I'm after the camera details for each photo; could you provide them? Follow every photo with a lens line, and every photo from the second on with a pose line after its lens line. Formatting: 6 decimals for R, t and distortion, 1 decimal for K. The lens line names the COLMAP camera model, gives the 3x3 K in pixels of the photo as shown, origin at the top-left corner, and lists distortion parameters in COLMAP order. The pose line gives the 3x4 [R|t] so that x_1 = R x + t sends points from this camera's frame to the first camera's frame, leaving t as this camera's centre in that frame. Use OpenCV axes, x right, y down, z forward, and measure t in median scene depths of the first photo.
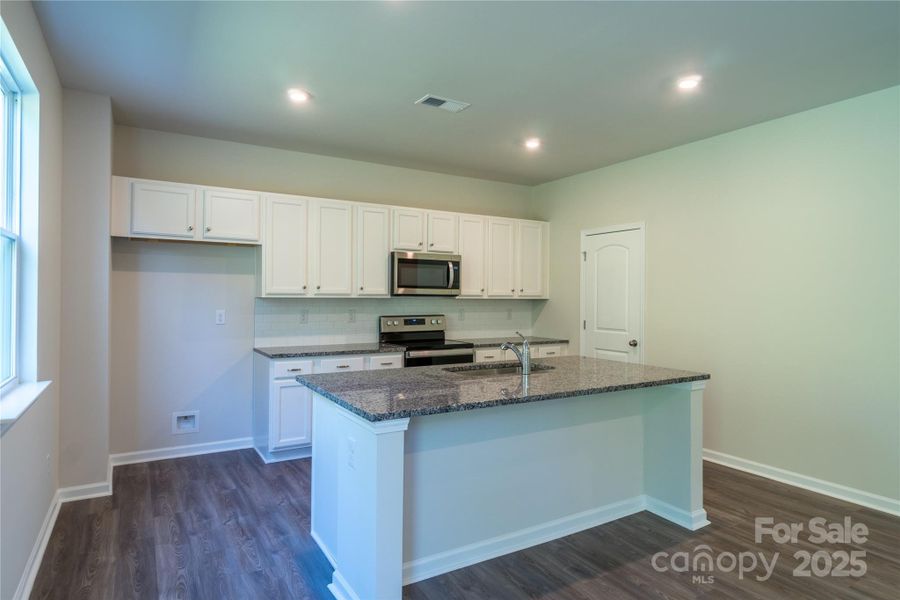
lens RADIAL K [[518.0, 0, 450.2], [0, 518.0, 298.6], [0, 0, 1]] dist [0.005407, 0.000636]
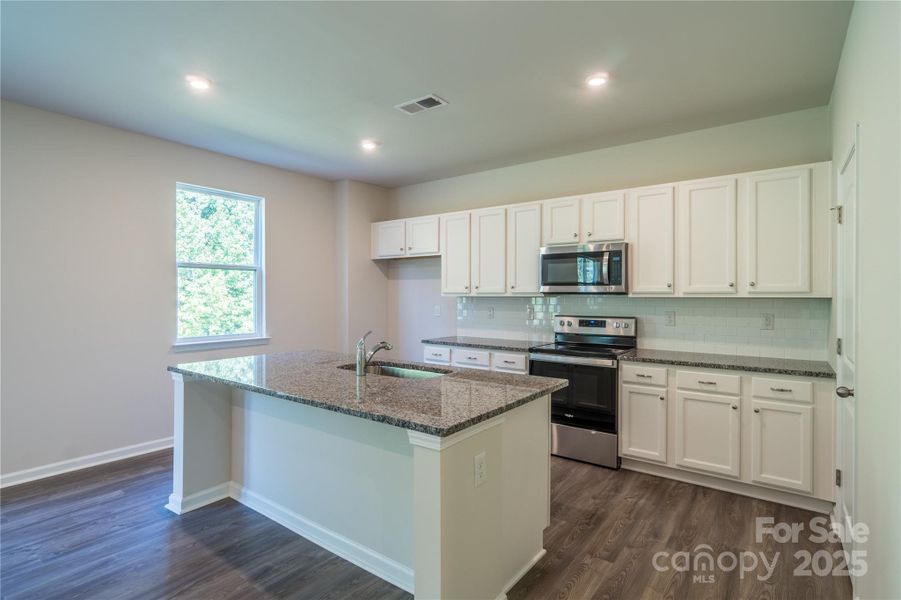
lens RADIAL K [[452.1, 0, 421.8], [0, 452.1, 294.2], [0, 0, 1]] dist [0.007758, 0.000807]
pose [[0.350248, -0.007502, -0.936627, 0.593178], [-0.000618, 0.999966, -0.008241, 0.001872], [0.936657, 0.003465, 0.350231, 0.497163]]
